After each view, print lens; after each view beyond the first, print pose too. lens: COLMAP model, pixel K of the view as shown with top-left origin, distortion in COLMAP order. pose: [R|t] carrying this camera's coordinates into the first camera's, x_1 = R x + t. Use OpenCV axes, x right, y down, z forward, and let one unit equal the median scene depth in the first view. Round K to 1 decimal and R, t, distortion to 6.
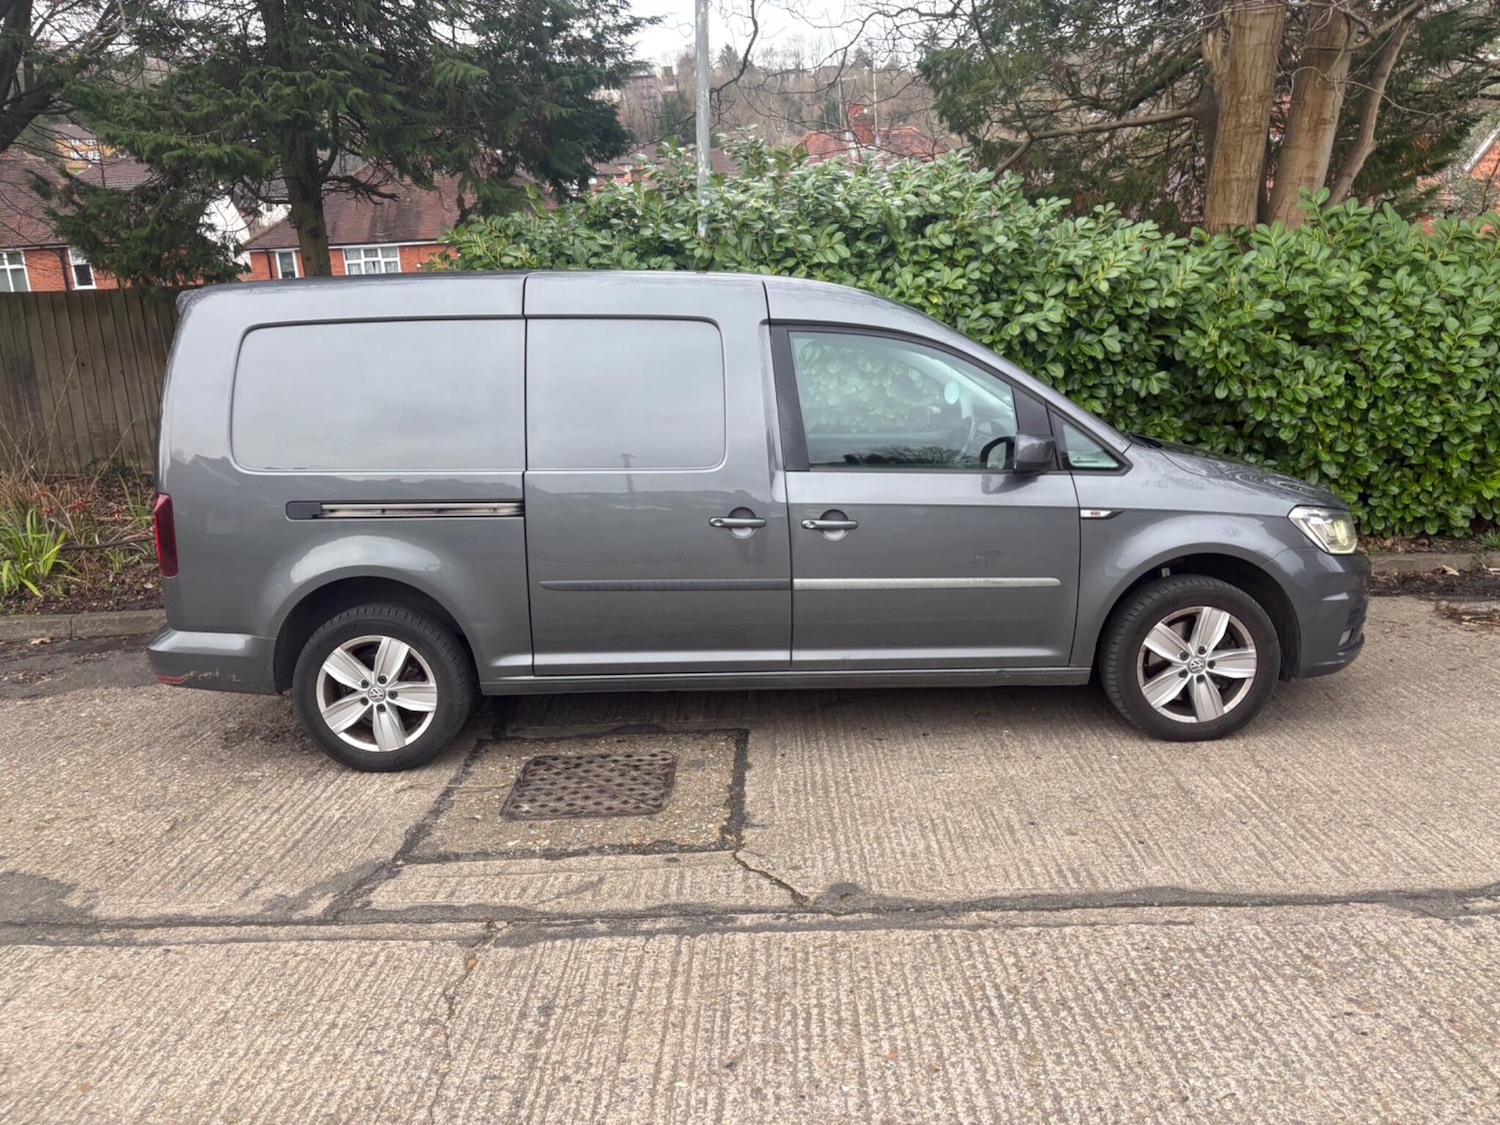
lens RADIAL K [[1150.5, 0, 746.8], [0, 1150.5, 546.8], [0, 0, 1]] dist [0.056964, -0.073734]
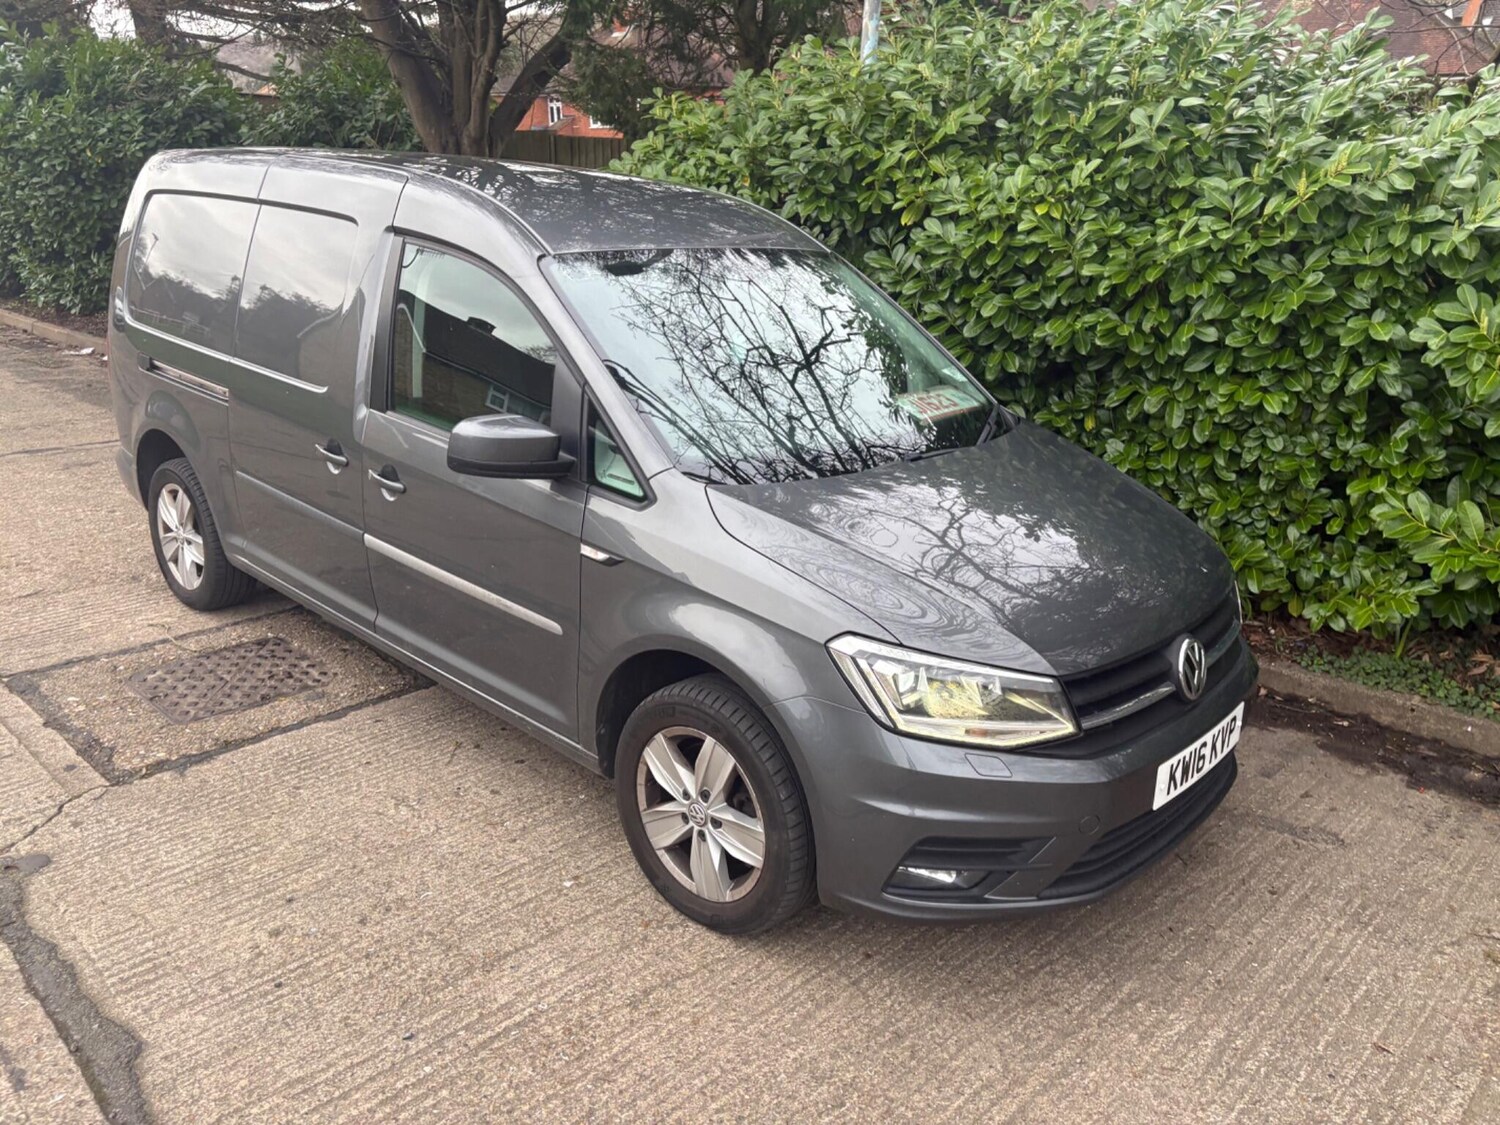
lens RADIAL K [[1151.6, 0, 762.3], [0, 1151.6, 544.3], [0, 0, 1]] dist [0.049005, -0.060306]
pose [[0.729100, 0.262416, -0.632101, 0.801469], [-0.182419, 0.964674, 0.190071, -0.182089], [0.659649, -0.023274, 0.751214, 0.534991]]
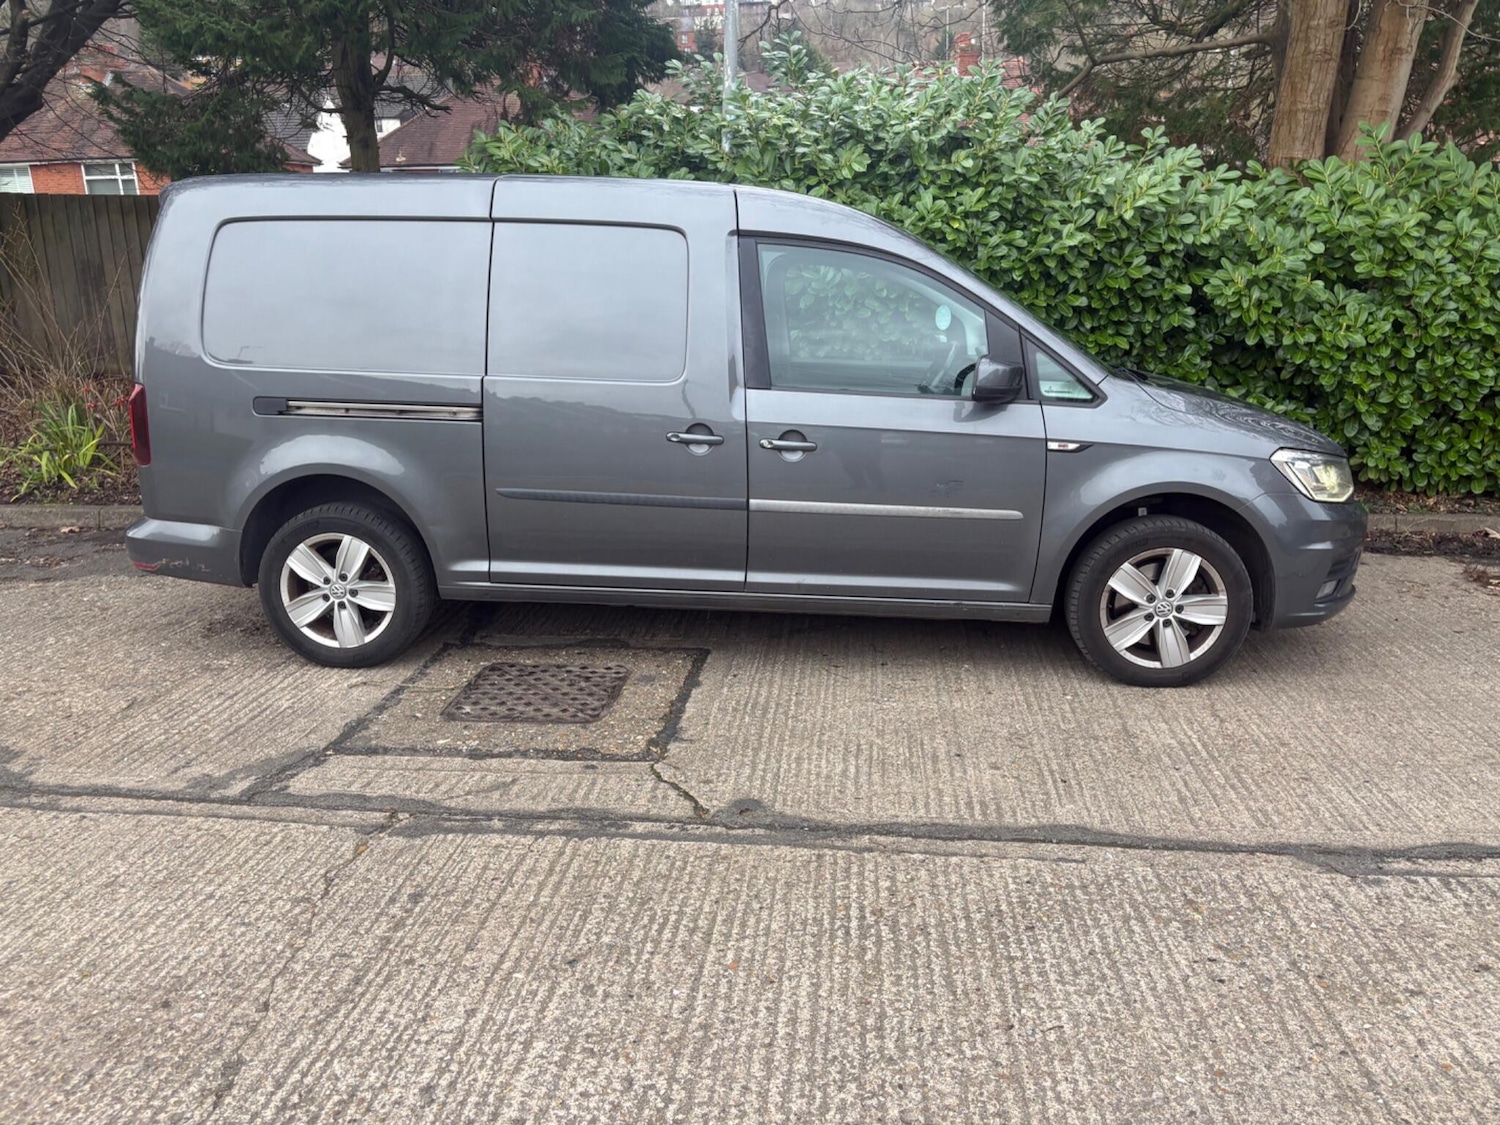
lens RADIAL K [[1153.7, 0, 756.4], [0, 1153.7, 537.1], [0, 0, 1]] dist [0.055131, -0.075398]
pose [[0.996113, 0.052584, -0.070666, 0.116545], [-0.049423, 0.997729, 0.045758, 0.015212], [0.072912, -0.042087, 0.996450, 0.013676]]
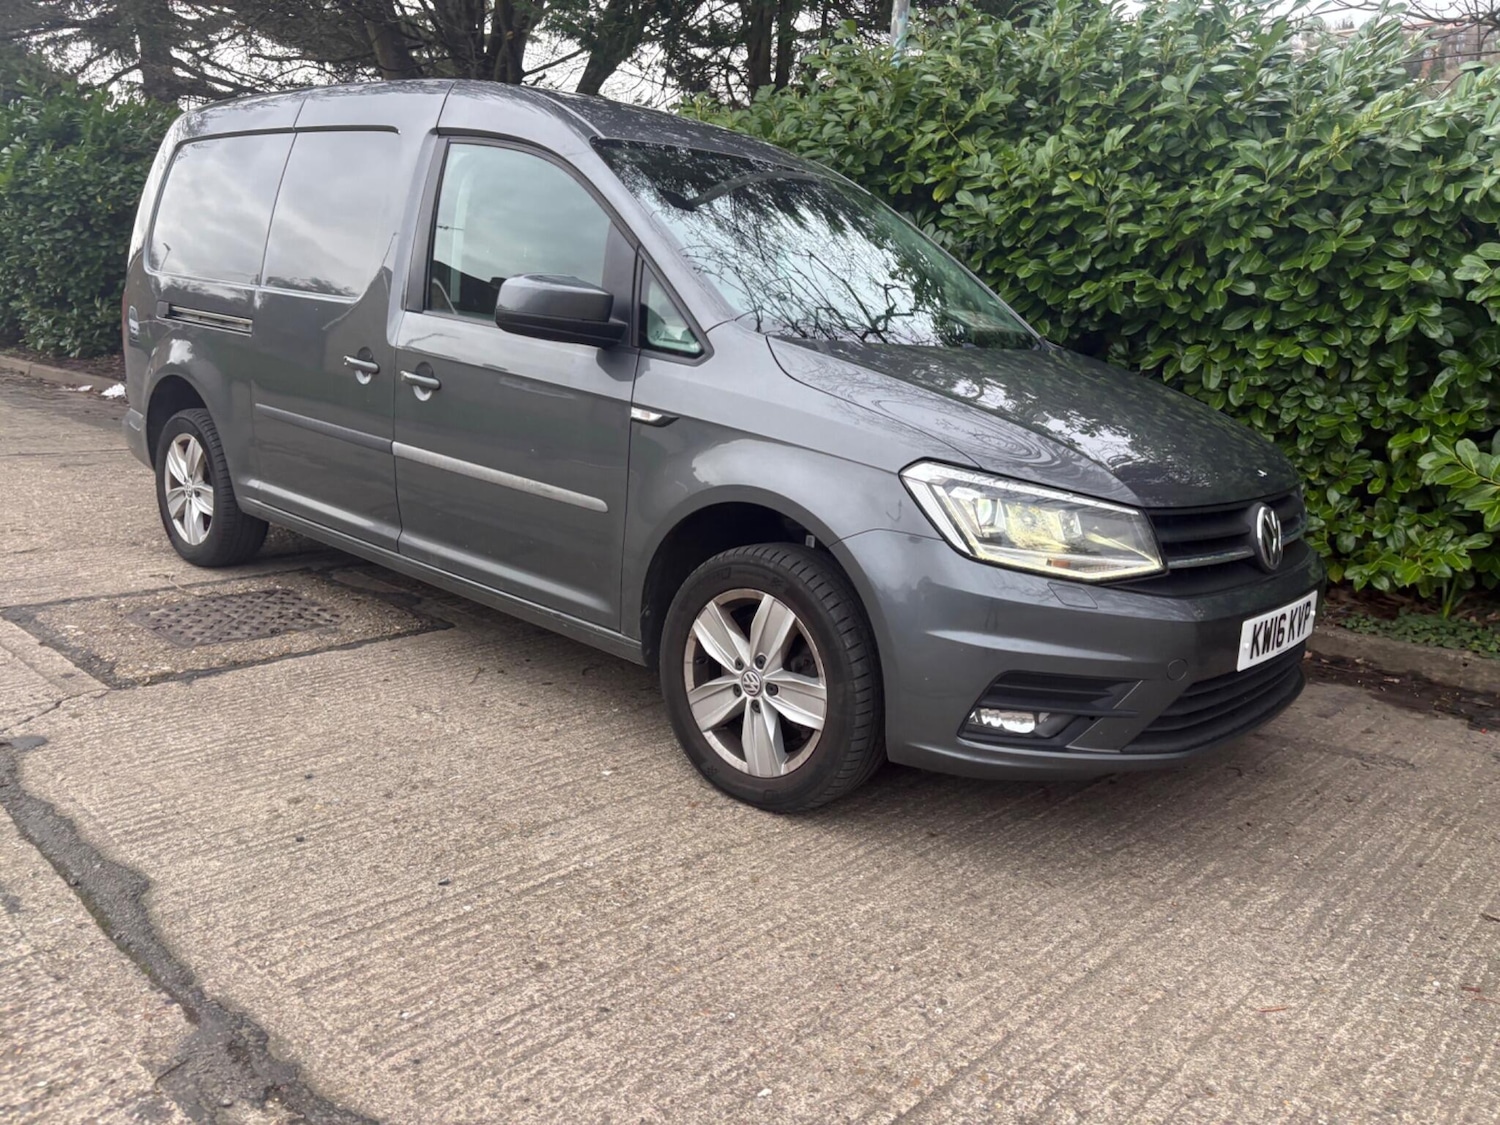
lens RADIAL K [[1151.8, 0, 769.3], [0, 1151.8, 550.8], [0, 0, 1]] dist [0.048352, -0.059472]
pose [[0.739346, 0.215635, -0.637863, 0.785602], [-0.204089, 0.974535, 0.092892, -0.027886], [0.641651, 0.061502, 0.764527, 0.529047]]
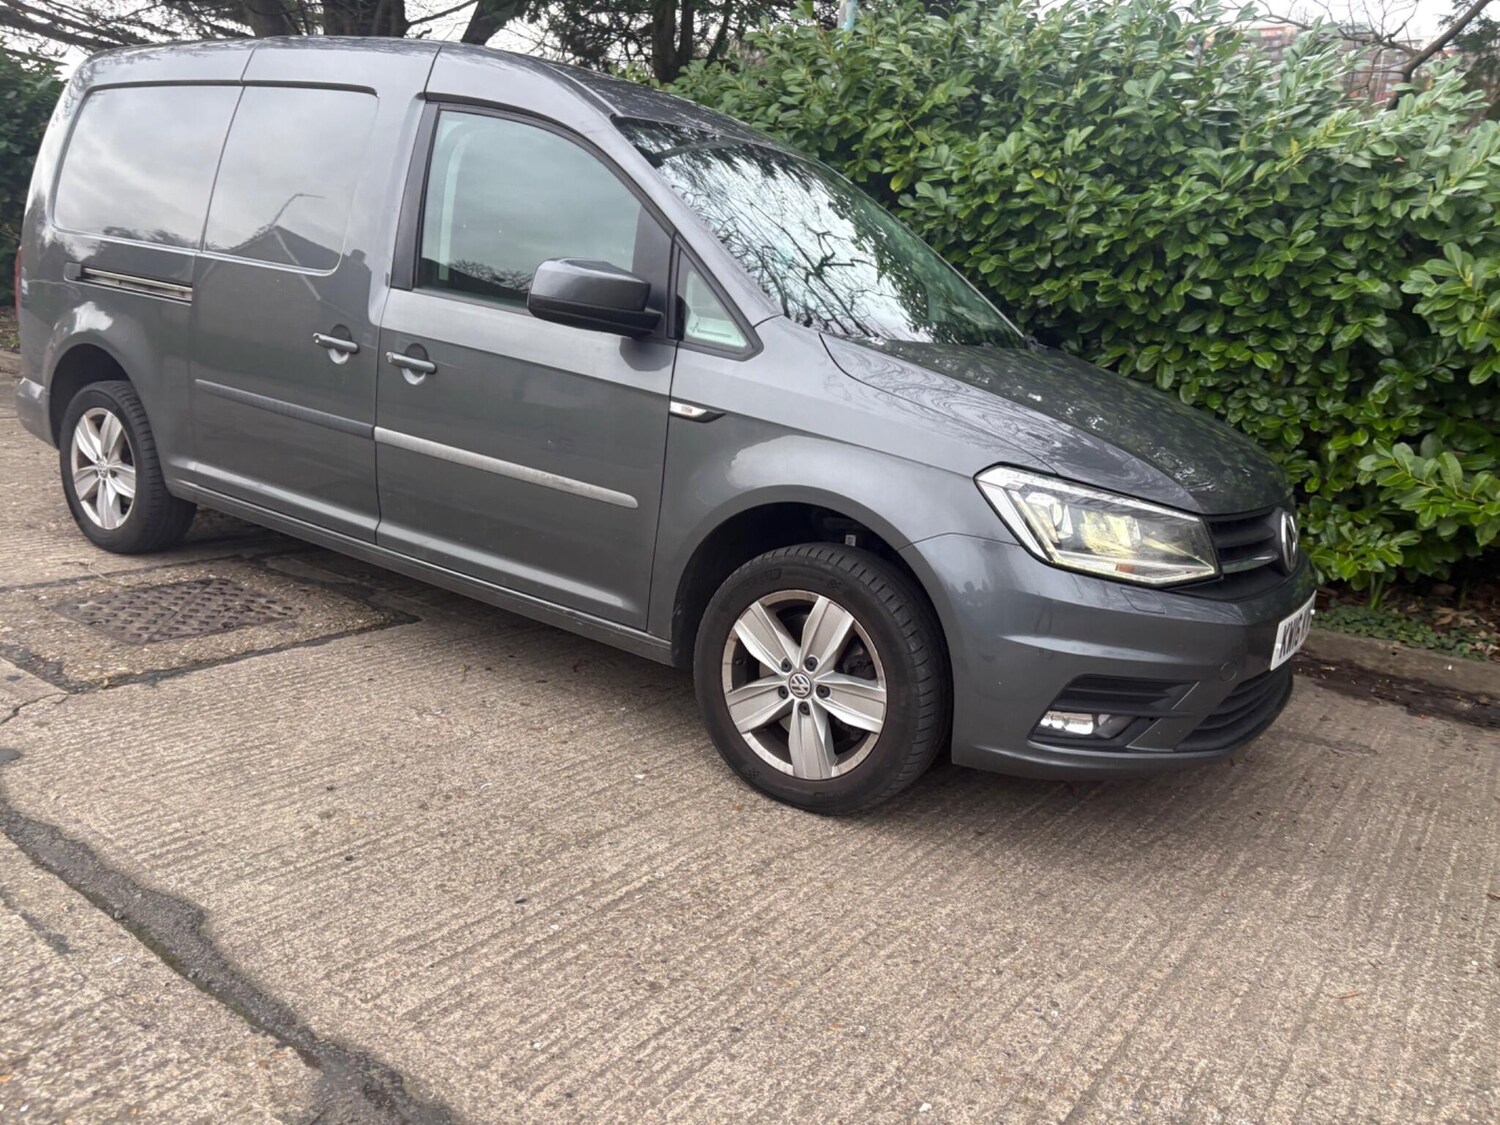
lens RADIAL K [[1151.5, 0, 768.5], [0, 1151.5, 562.1], [0, 0, 1]] dist [0.048886, -0.057217]
pose [[0.817055, 0.239183, -0.524607, 0.688738], [-0.223669, 0.970126, 0.093951, -0.016108], [0.531406, 0.040575, 0.846145, 0.469324]]
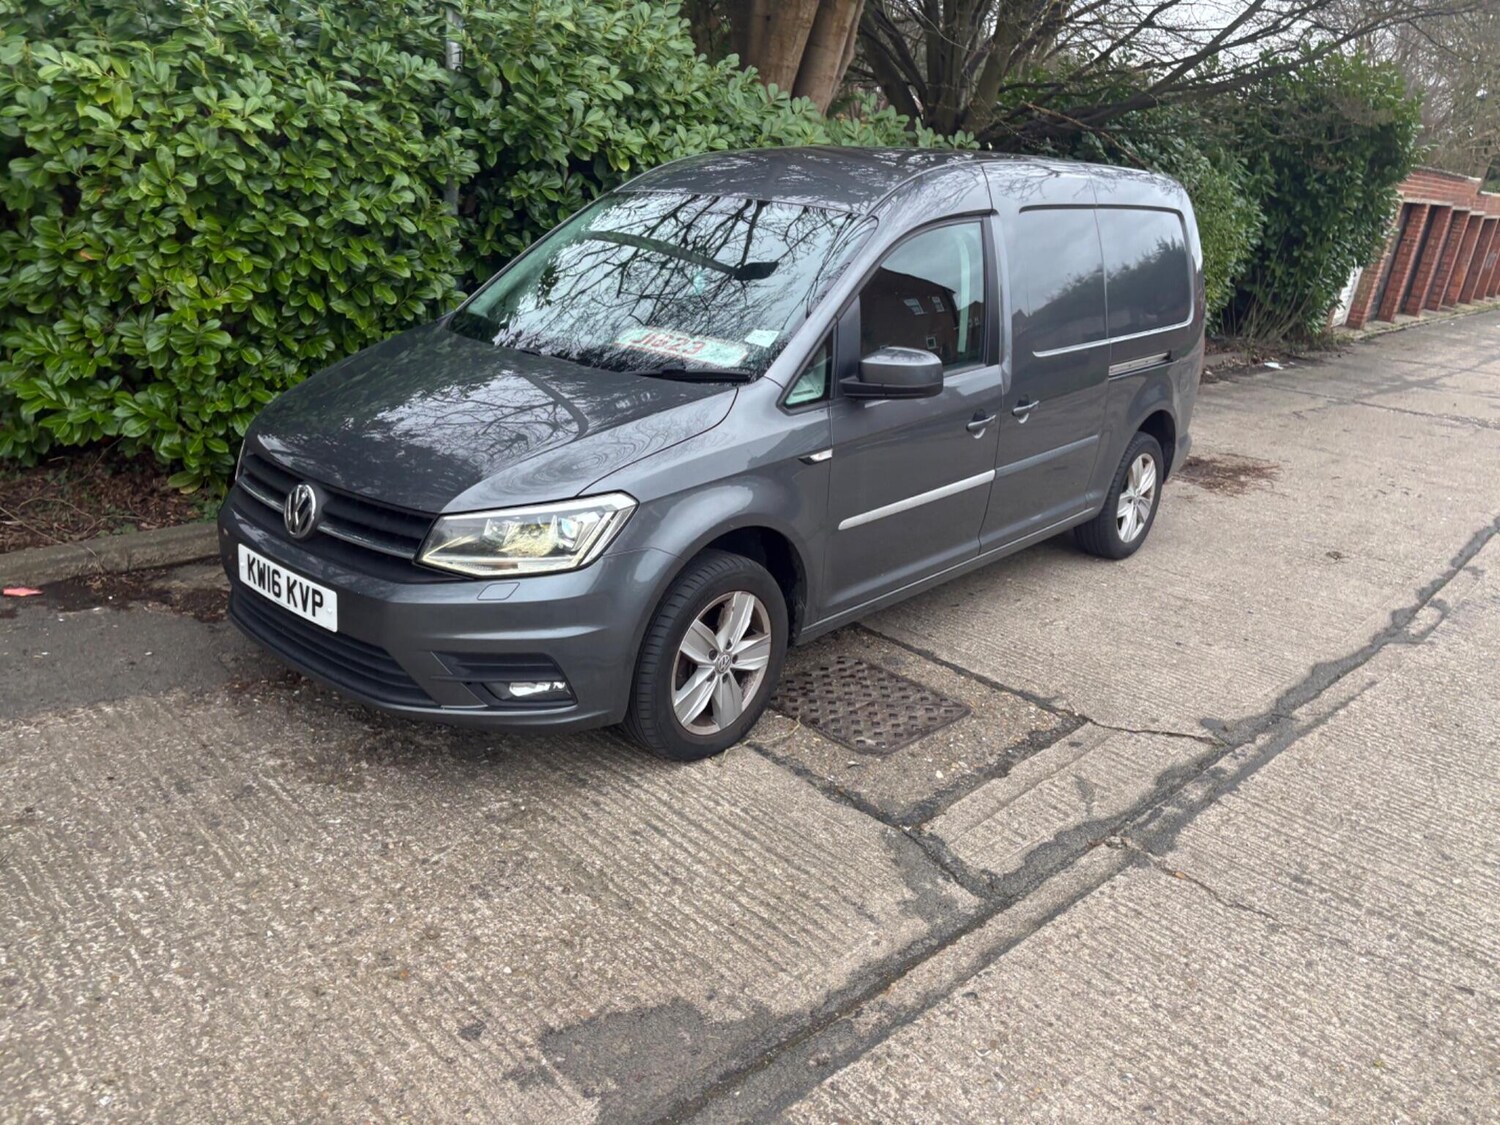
lens RADIAL K [[1150.2, 0, 765.8], [0, 1150.2, 540.6], [0, 0, 1]] dist [0.052744, -0.065820]
pose [[0.670796, -0.134591, 0.729327, -0.836847], [0.030670, 0.987588, 0.154042, -0.071559], [-0.741008, -0.080962, 0.666598, 0.430469]]
